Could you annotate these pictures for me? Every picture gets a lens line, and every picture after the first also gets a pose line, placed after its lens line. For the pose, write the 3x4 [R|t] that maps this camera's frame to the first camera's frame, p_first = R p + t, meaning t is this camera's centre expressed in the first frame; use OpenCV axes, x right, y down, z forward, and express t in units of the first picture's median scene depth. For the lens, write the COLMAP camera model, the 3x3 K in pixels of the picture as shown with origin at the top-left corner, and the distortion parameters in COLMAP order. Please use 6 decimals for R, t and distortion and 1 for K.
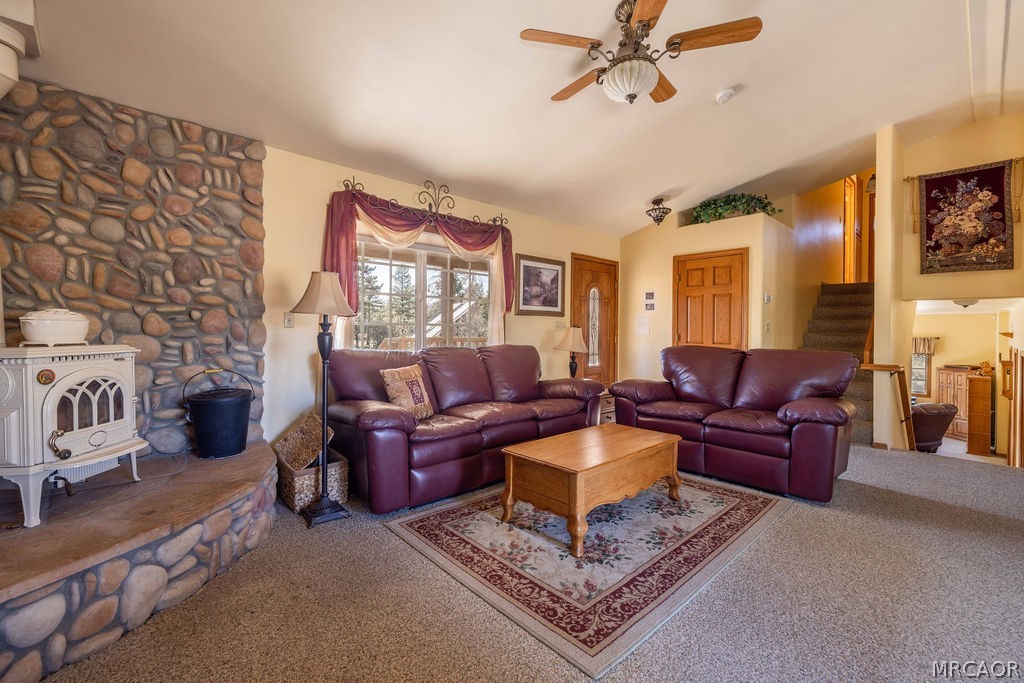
lens RADIAL K [[444.9, 0, 512.3], [0, 444.9, 336.2], [0, 0, 1]] dist [0.001556, 0.000109]
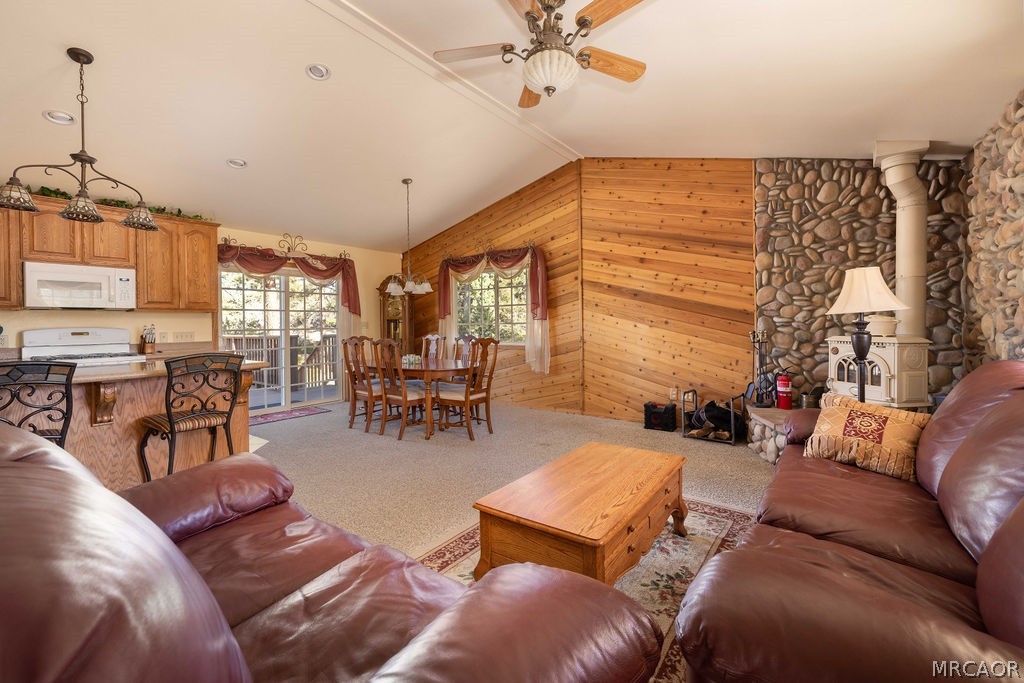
lens RADIAL K [[430.3, 0, 506.0], [0, 430.3, 330.7], [0, 0, 1]] dist [0.000330, 0.000002]
pose [[-0.986373, 0.009862, -0.164227, 0.274264], [0.006232, 0.999725, 0.022602, -0.018465], [0.164404, 0.021271, -0.986164, 1.014082]]
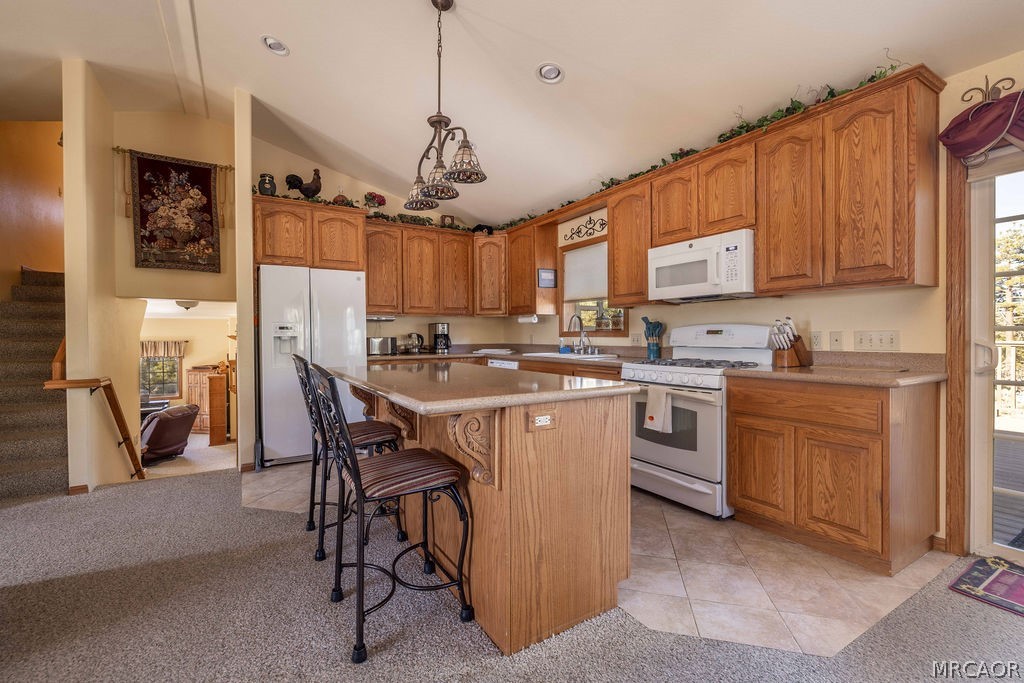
lens RADIAL K [[438.5, 0, 489.4], [0, 438.5, 335.7], [0, 0, 1]] dist [0.001027, -0.000002]
pose [[0.228948, -0.006680, 0.973416, 0.261604], [0.017171, 0.999849, 0.002823, 0.000722], [-0.973287, 0.016068, 0.229028, 0.156902]]
